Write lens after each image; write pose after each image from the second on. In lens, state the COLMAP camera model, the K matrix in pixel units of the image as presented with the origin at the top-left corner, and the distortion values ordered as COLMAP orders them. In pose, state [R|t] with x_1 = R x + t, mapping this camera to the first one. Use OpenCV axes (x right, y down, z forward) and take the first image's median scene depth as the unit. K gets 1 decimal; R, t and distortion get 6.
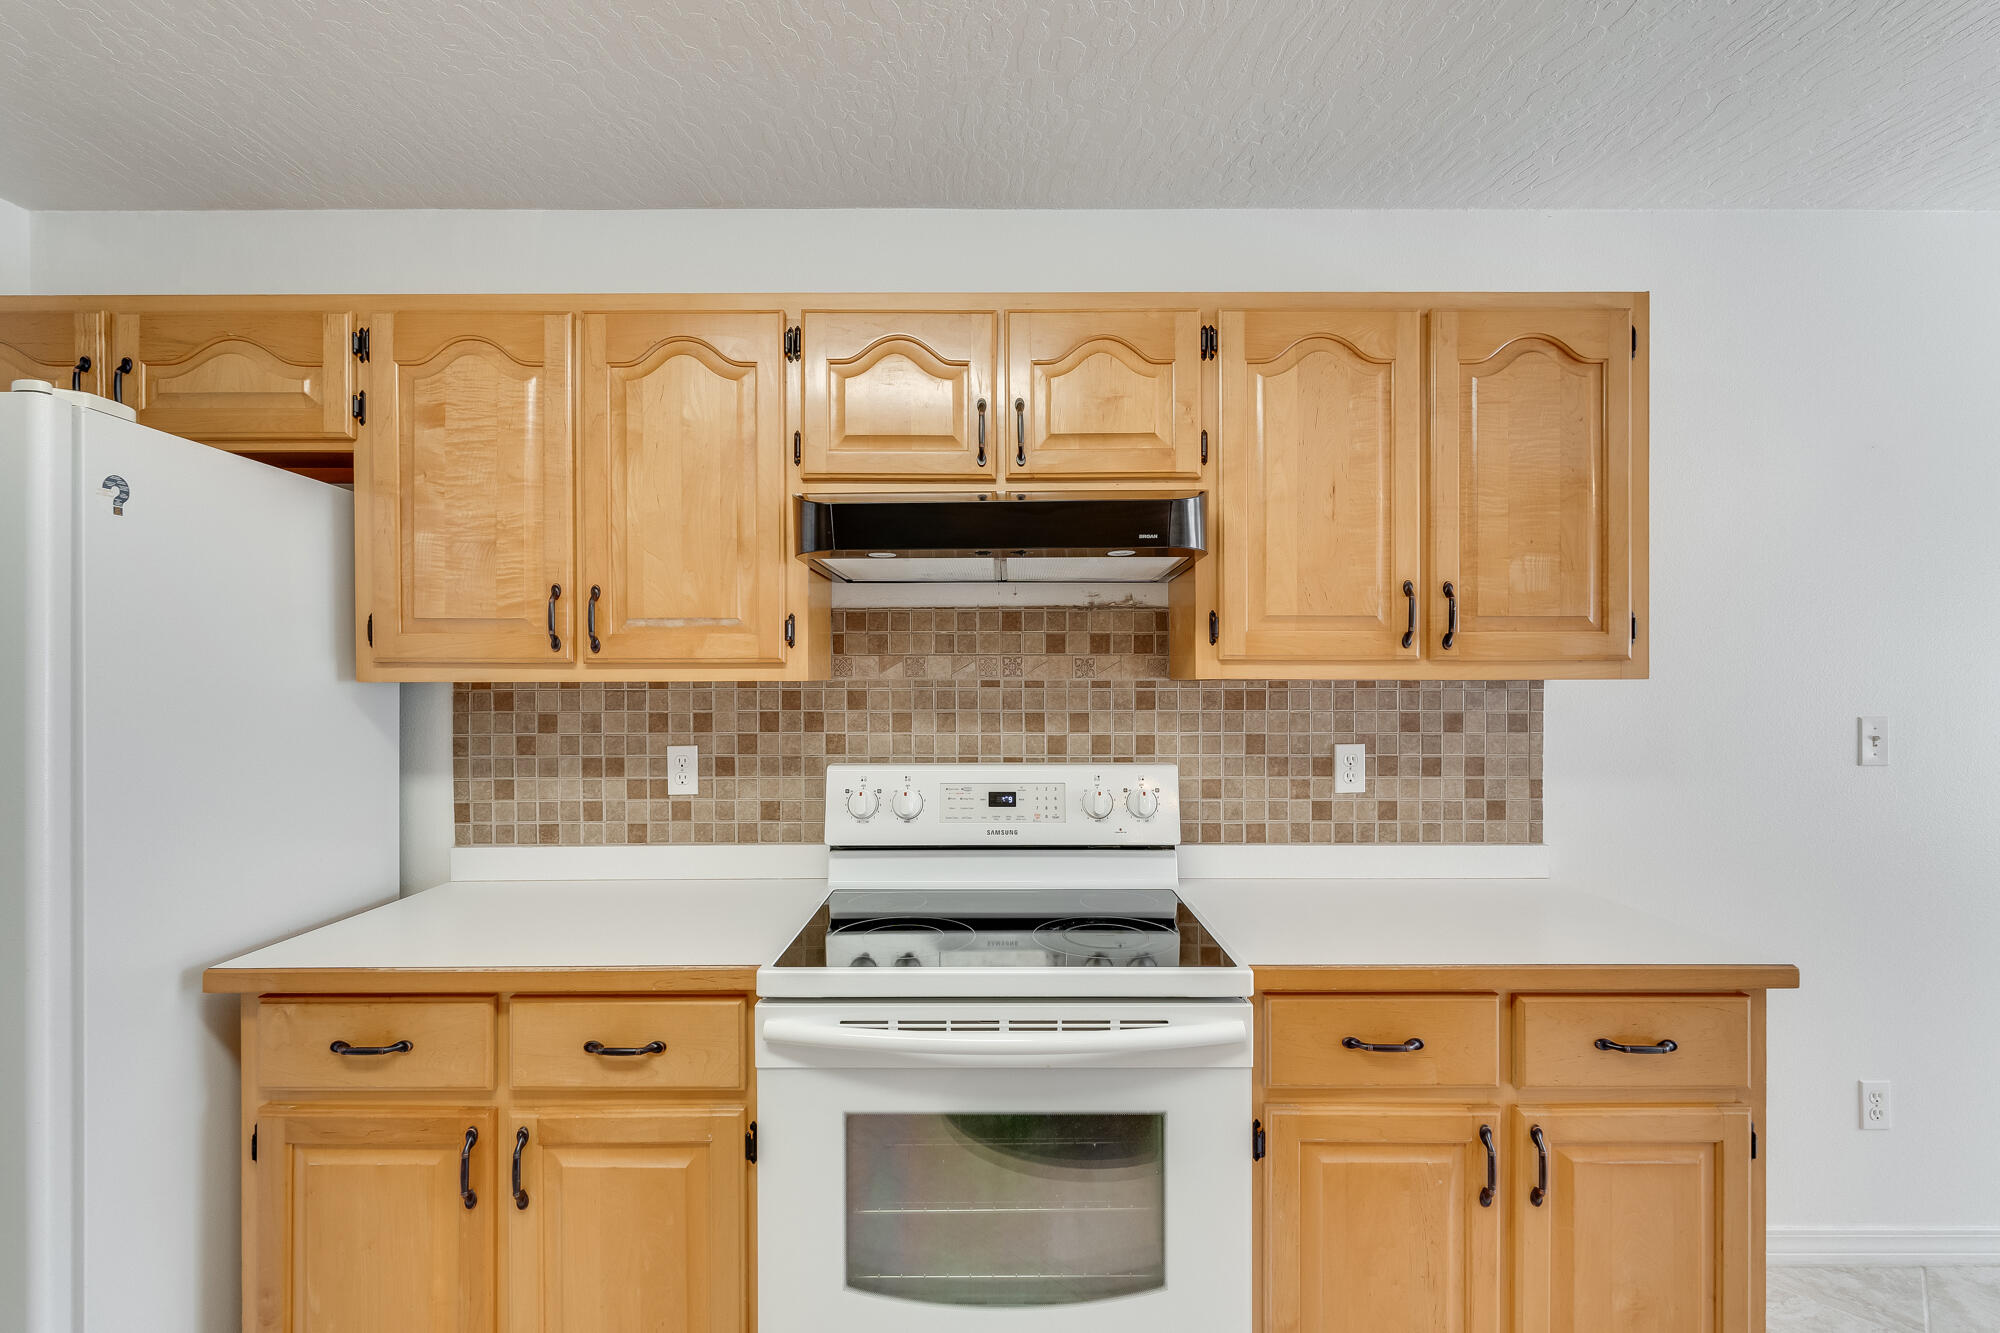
lens RADIAL K [[894.8, 0, 1000.0], [0, 894.8, 666.5], [0, 0, 1]] dist [-0.003031, -0.000081]
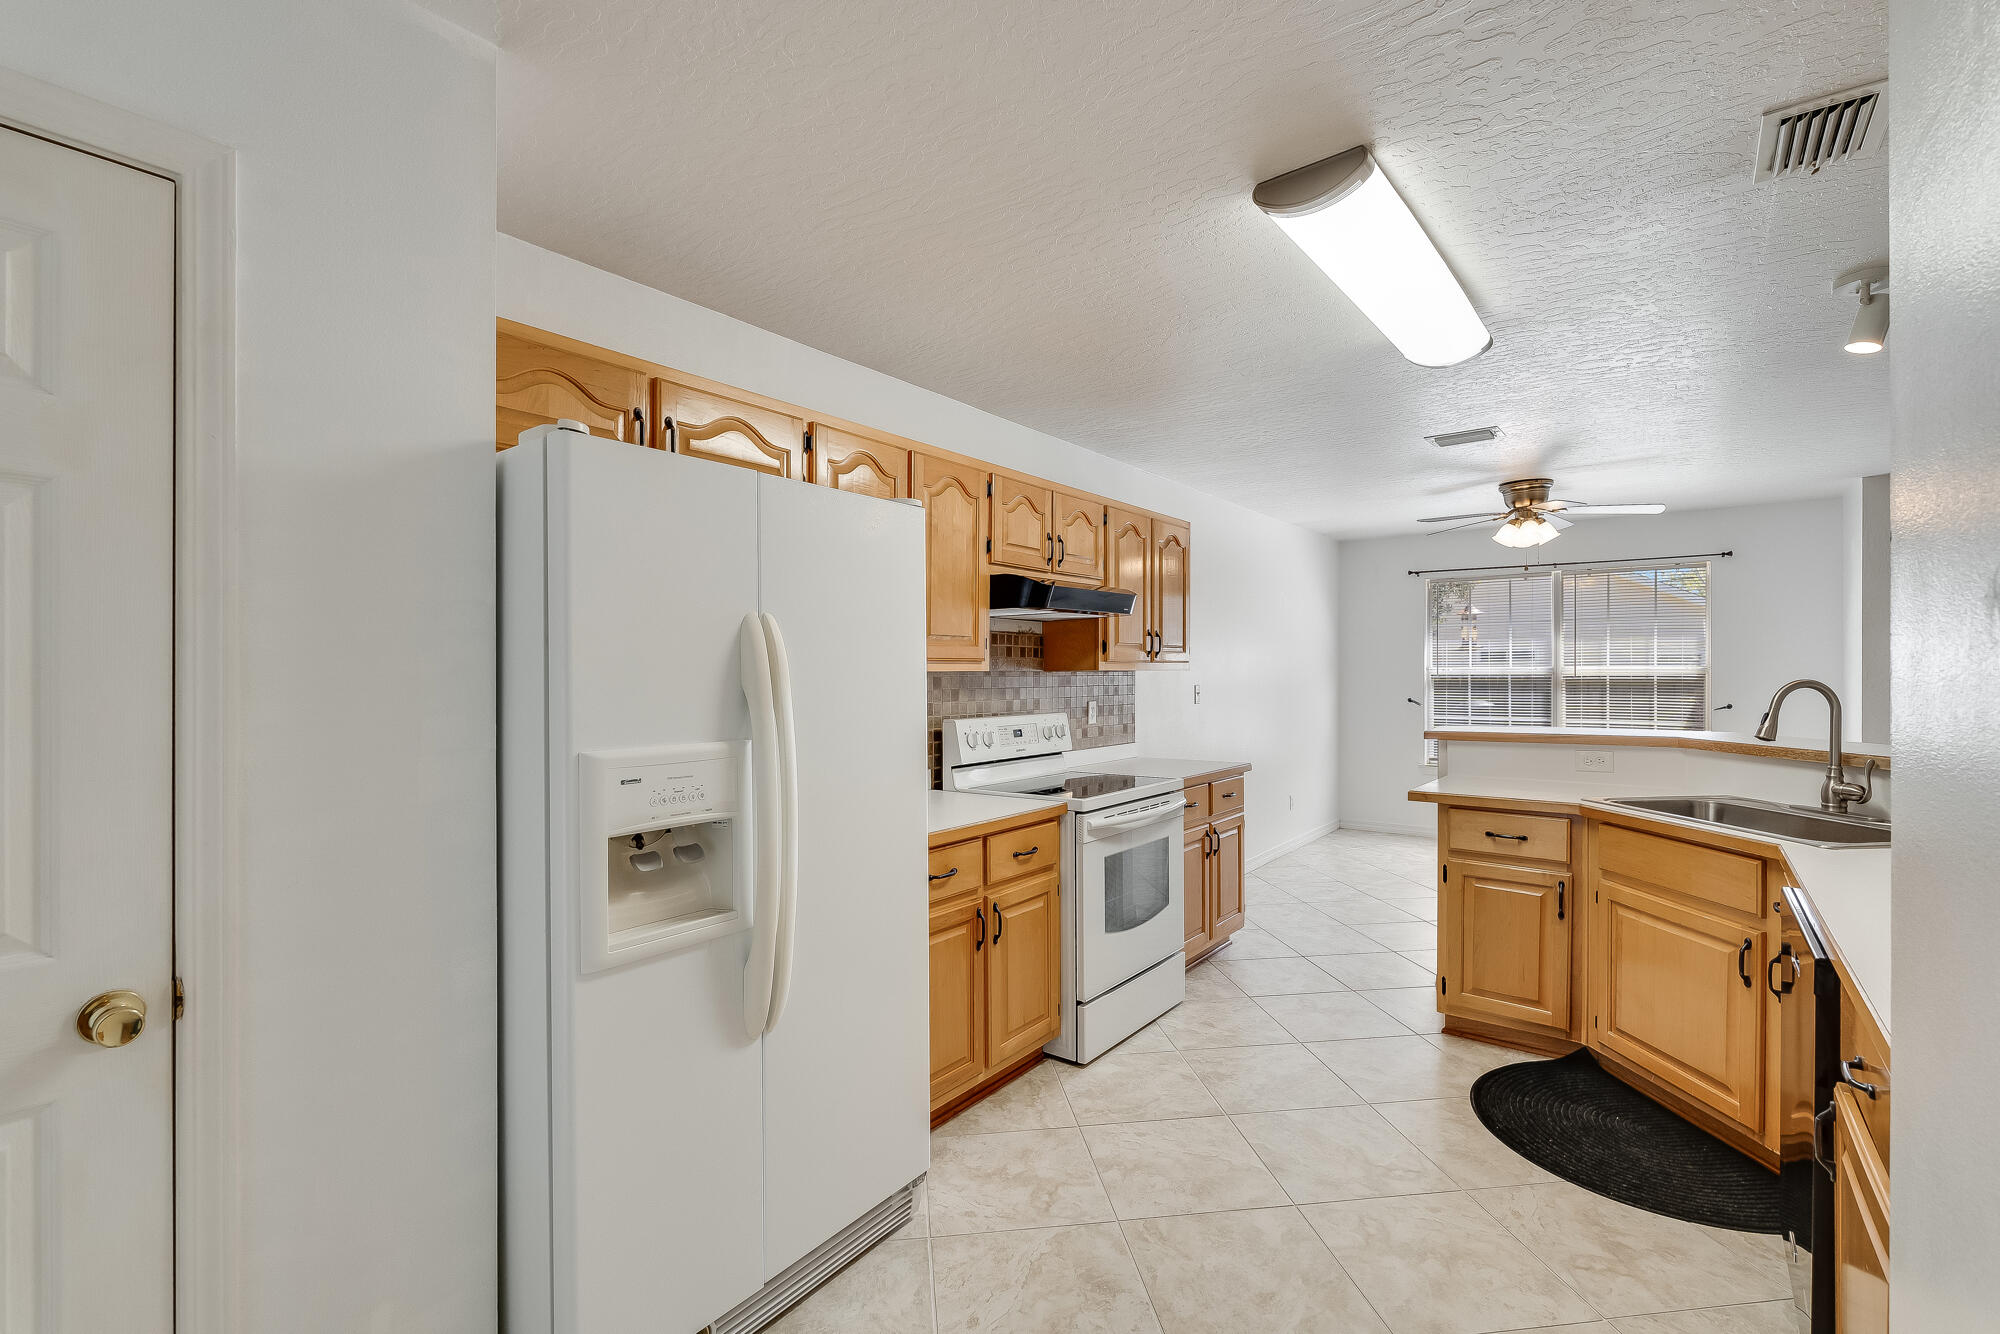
lens RADIAL K [[894.8, 0, 1000.0], [0, 894.8, 667.0], [0, 0, 1]] dist [-0.003031, -0.000081]
pose [[0.607248, 0.003406, 0.794505, -1.542213], [-0.002742, 0.999994, -0.002191, 0.010629], [-0.794508, -0.000848, 0.607253, -0.133395]]
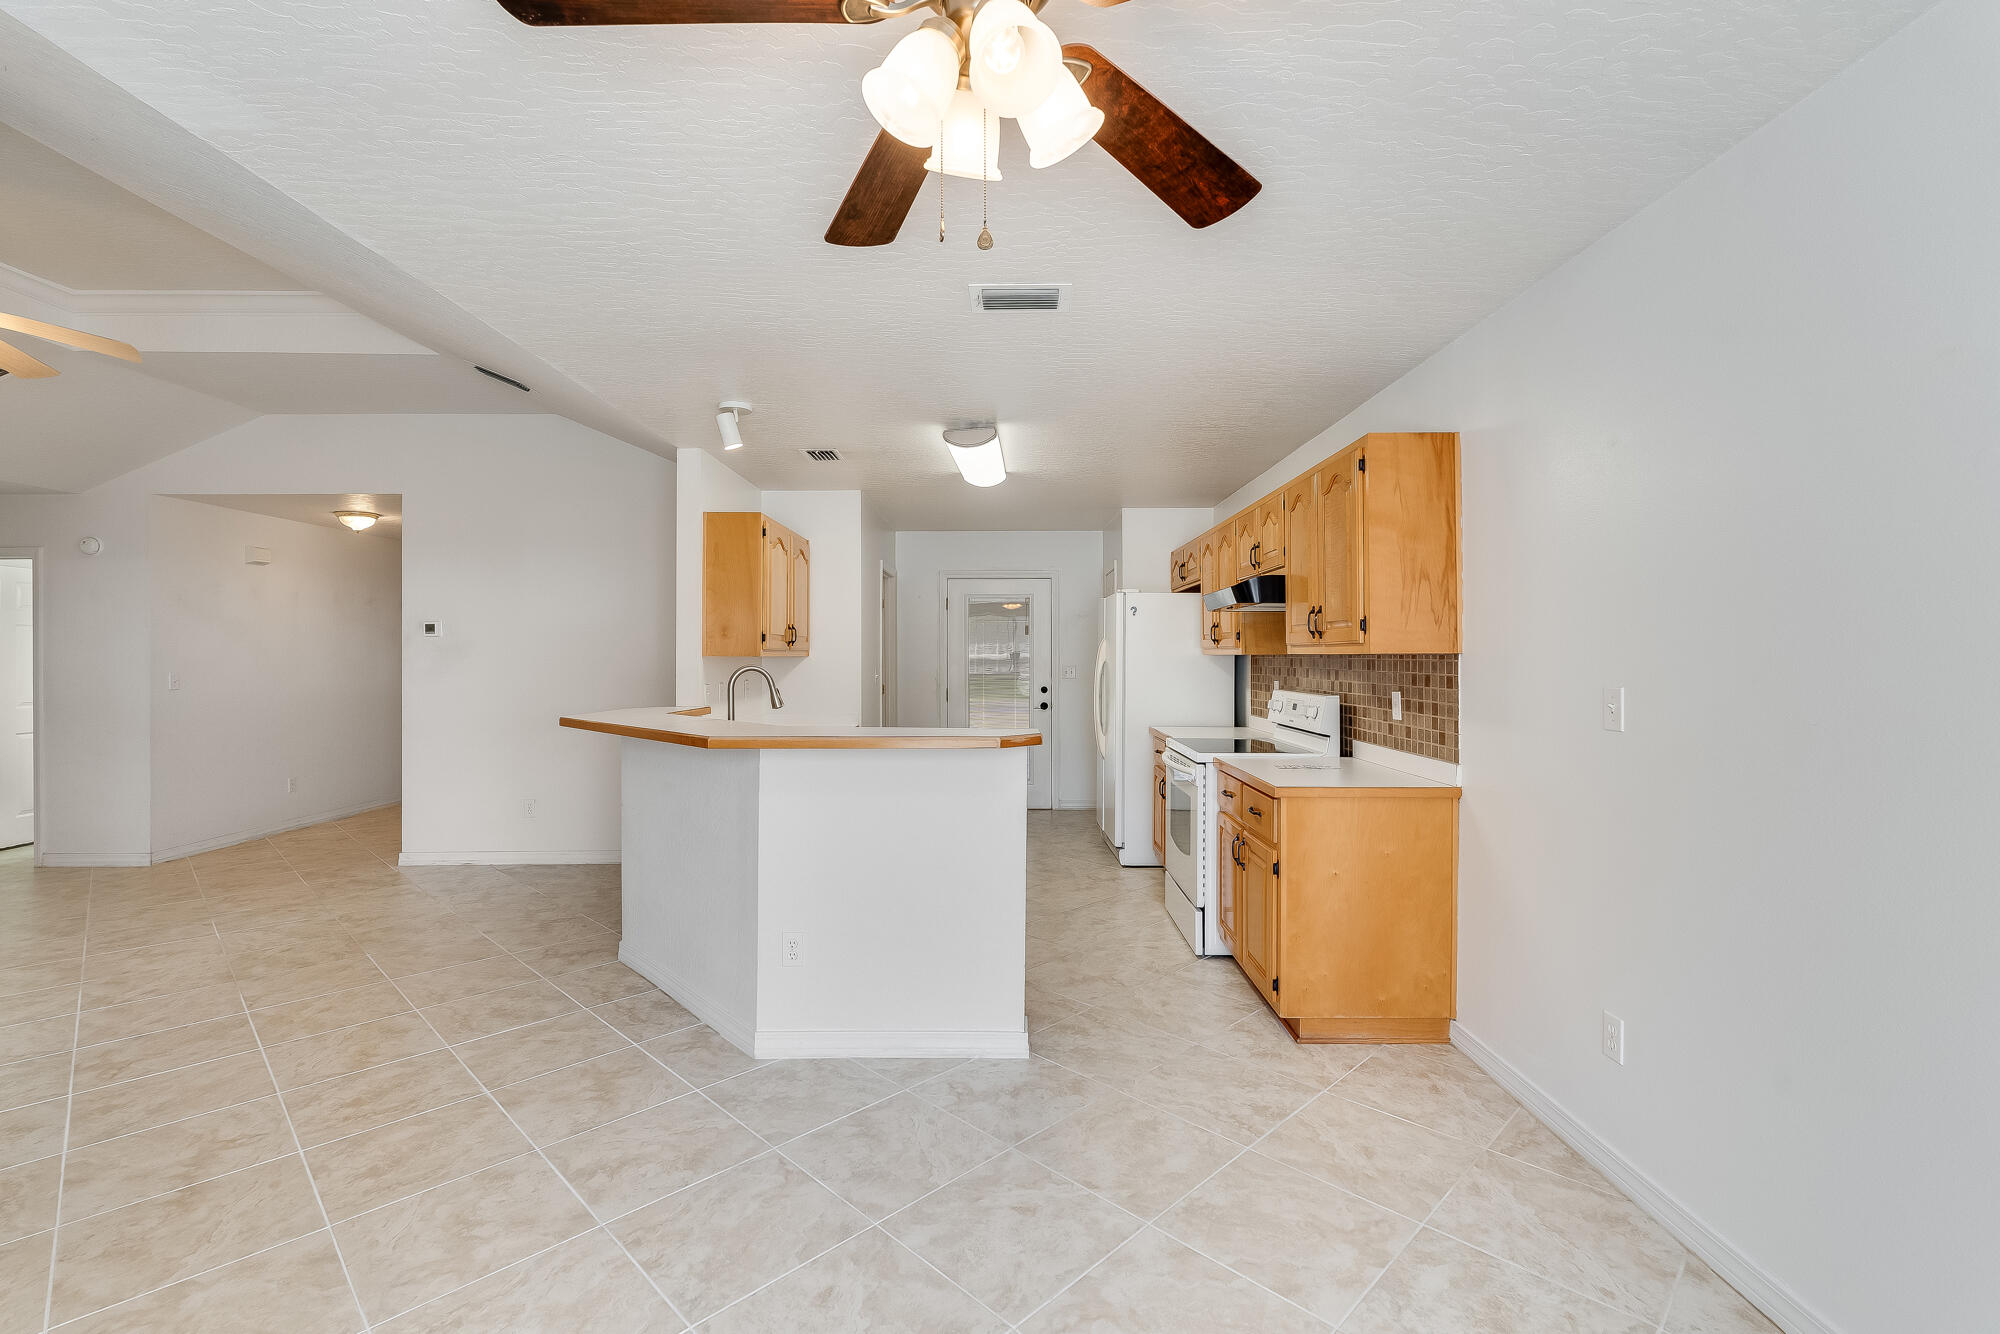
lens RADIAL K [[894.8, 0, 1000.0], [0, 894.8, 667.0], [0, 0, 1]] dist [-0.003031, -0.000081]
pose [[-0.006312, 0.009290, -0.999937, 2.252412], [-0.002041, 0.999955, 0.009303, 0.026799], [0.999978, 0.002100, -0.006292, 0.263857]]
